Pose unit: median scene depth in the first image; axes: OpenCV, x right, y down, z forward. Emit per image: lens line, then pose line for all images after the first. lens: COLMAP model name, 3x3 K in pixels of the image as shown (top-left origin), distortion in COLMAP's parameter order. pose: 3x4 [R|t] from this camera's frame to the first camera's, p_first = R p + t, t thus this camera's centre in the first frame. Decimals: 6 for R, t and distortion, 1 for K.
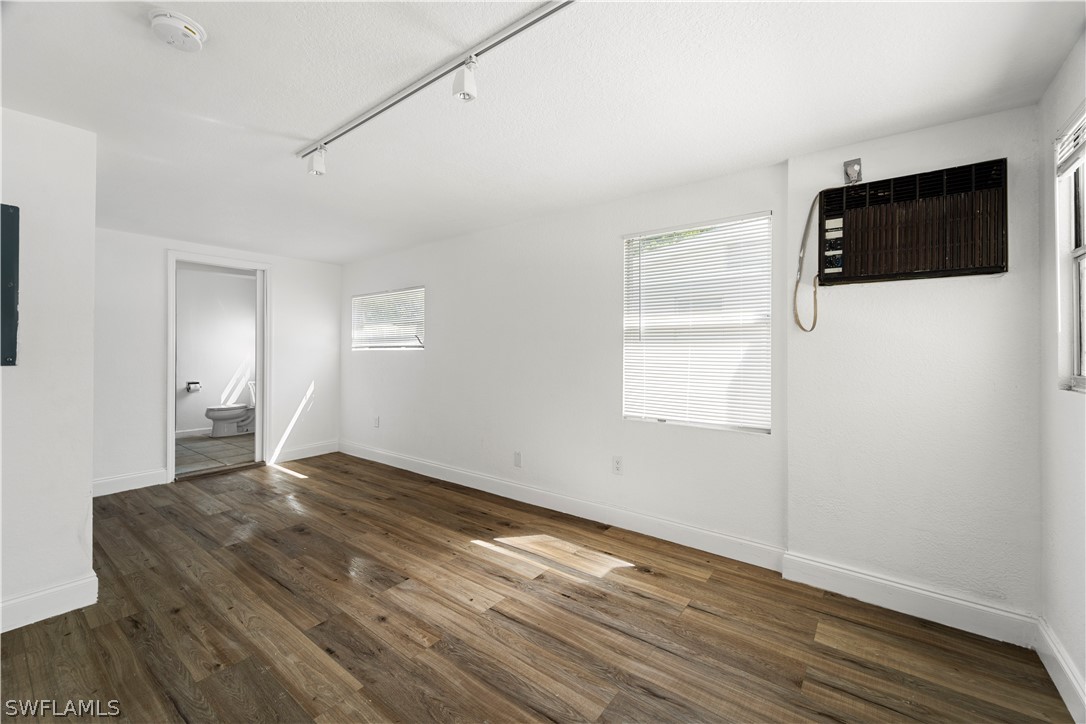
lens RADIAL K [[437.8, 0, 527.2], [0, 437.8, 348.3], [0, 0, 1]] dist [-0.001376, 0.000277]
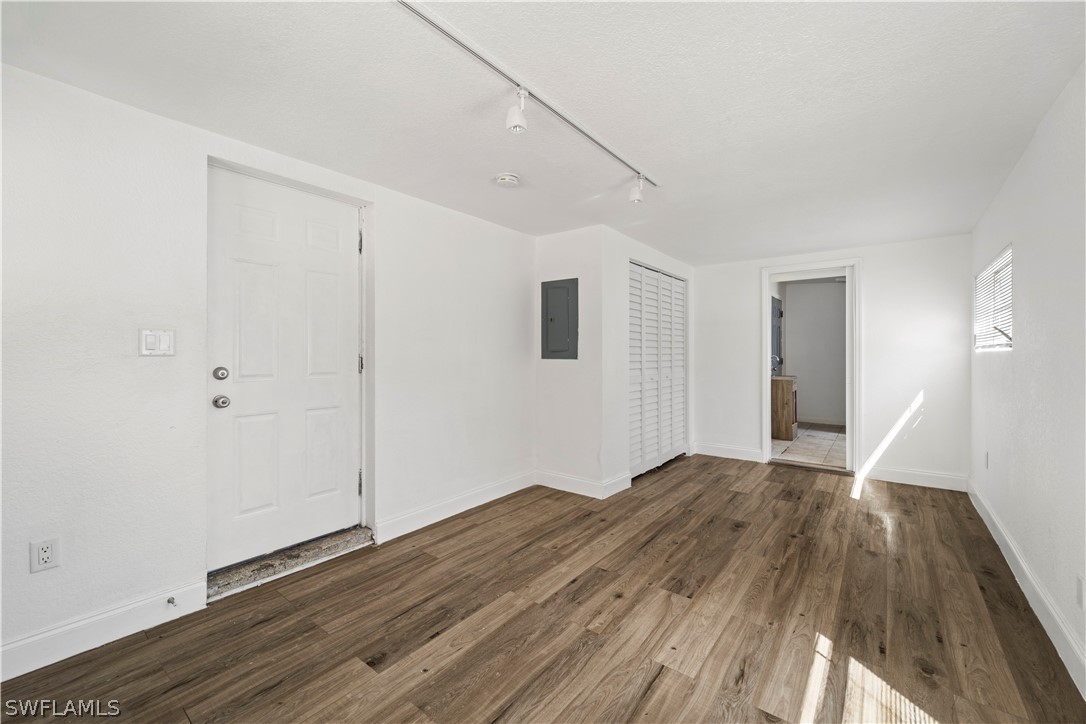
lens RADIAL K [[437.8, 0, 544.0], [0, 437.8, 353.4], [0, 0, 1]] dist [-0.001376, 0.000277]
pose [[0.005823, 0.000661, -0.999983, 0.715167], [0.005275, 0.999986, 0.000691, 0.008377], [0.999969, -0.005279, 0.005820, 0.757573]]
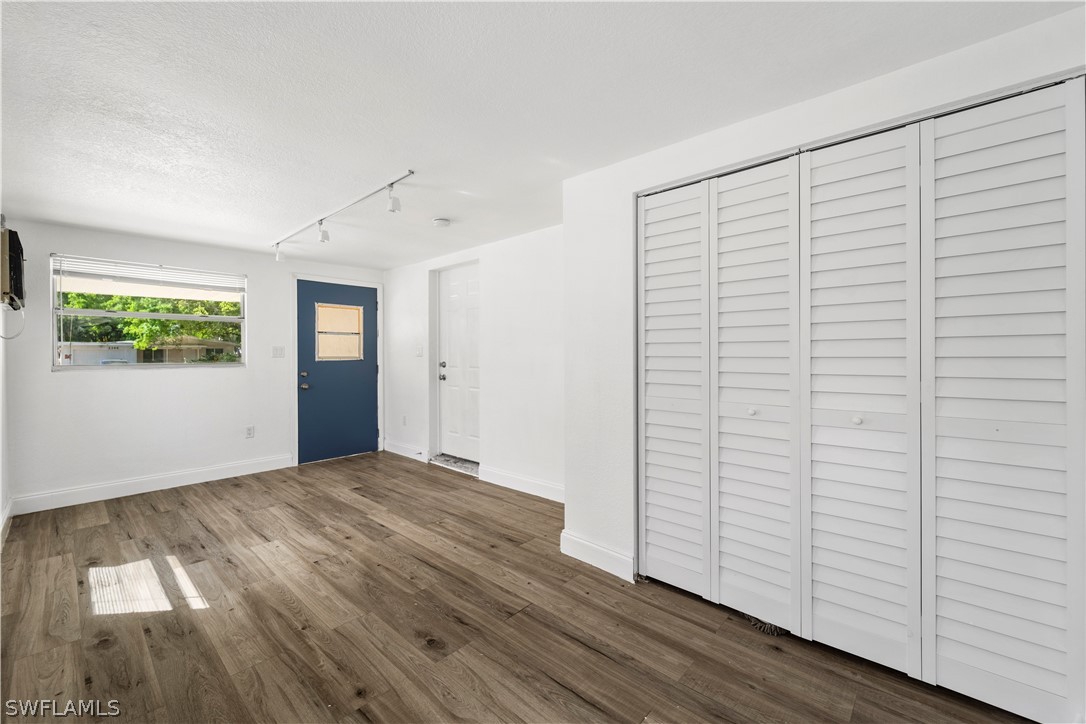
lens RADIAL K [[437.8, 0, 537.1], [0, 437.8, 361.0], [0, 0, 1]] dist [-0.001376, 0.000277]
pose [[-0.997540, -0.002534, 0.070053, -0.996457], [-0.001854, 0.999951, 0.009773, 0.009661], [-0.070075, 0.009620, -0.997495, 2.259190]]
